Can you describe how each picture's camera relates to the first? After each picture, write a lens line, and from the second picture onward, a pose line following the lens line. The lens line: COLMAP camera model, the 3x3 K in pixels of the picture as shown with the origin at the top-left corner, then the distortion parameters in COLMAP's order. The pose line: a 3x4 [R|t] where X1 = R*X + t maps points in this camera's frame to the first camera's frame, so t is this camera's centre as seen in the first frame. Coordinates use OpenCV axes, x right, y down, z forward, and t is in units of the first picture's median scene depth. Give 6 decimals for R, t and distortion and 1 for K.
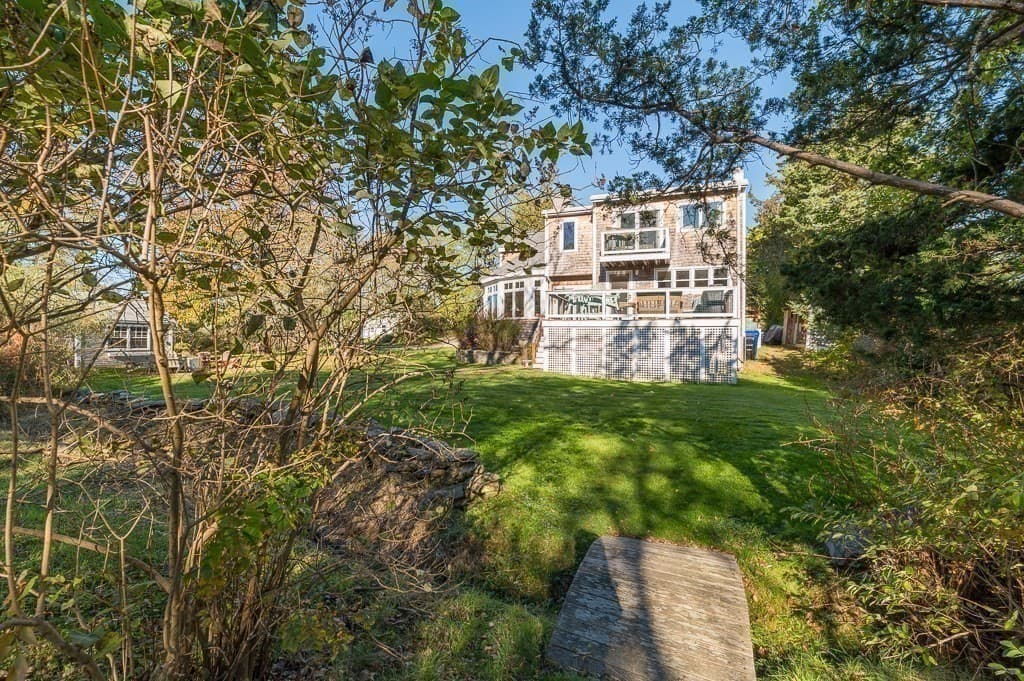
lens RADIAL K [[439.3, 0, 512.0], [0, 439.3, 340.5], [0, 0, 1]] dist [0.000899, -0.000194]
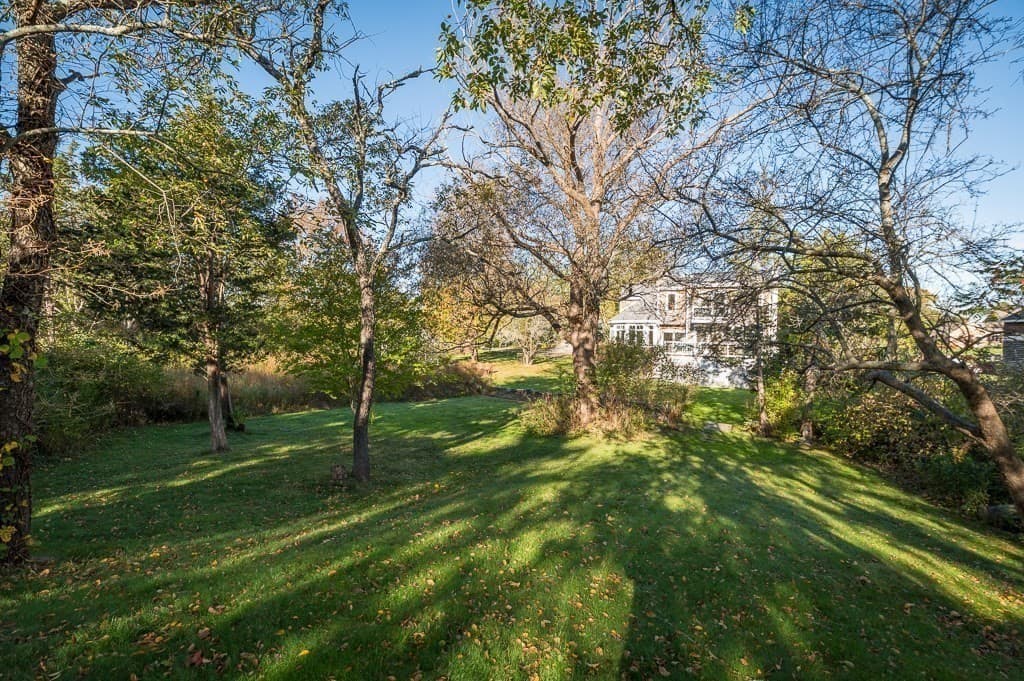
lens RADIAL K [[439.3, 0, 512.0], [0, 439.3, 340.5], [0, 0, 1]] dist [0.000899, -0.000194]
pose [[0.991119, 0.005785, -0.132853, -0.341669], [-0.002407, 0.999670, 0.025577, -0.161864], [0.132957, -0.025030, 0.990806, -1.060146]]
